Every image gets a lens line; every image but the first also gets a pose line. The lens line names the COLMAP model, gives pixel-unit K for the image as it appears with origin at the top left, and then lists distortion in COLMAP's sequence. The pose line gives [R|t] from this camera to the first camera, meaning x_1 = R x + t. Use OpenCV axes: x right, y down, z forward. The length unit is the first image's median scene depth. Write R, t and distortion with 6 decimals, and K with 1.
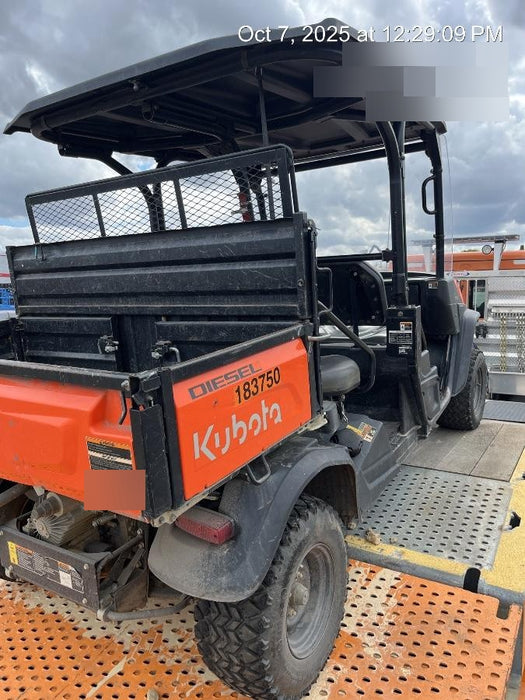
lens RADIAL K [[535.8, 0, 262.5], [0, 535.8, 350.0], [0, 0, 1]] dist [0.075627, -0.001087]
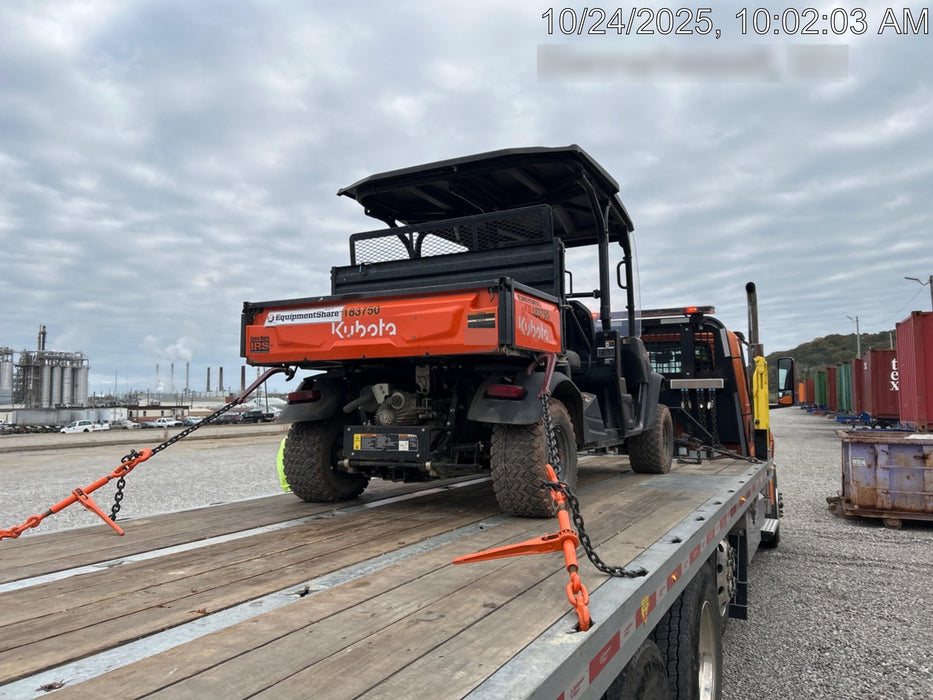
lens RADIAL K [[714.2, 0, 466.5], [0, 714.2, 350.0], [0, 0, 1]] dist [0.075627, -0.001087]
pose [[0.993770, 0.070719, 0.086136, -0.248964], [-0.045660, 0.963396, -0.264165, 0.455736], [-0.101665, 0.258586, 0.960624, -0.705742]]
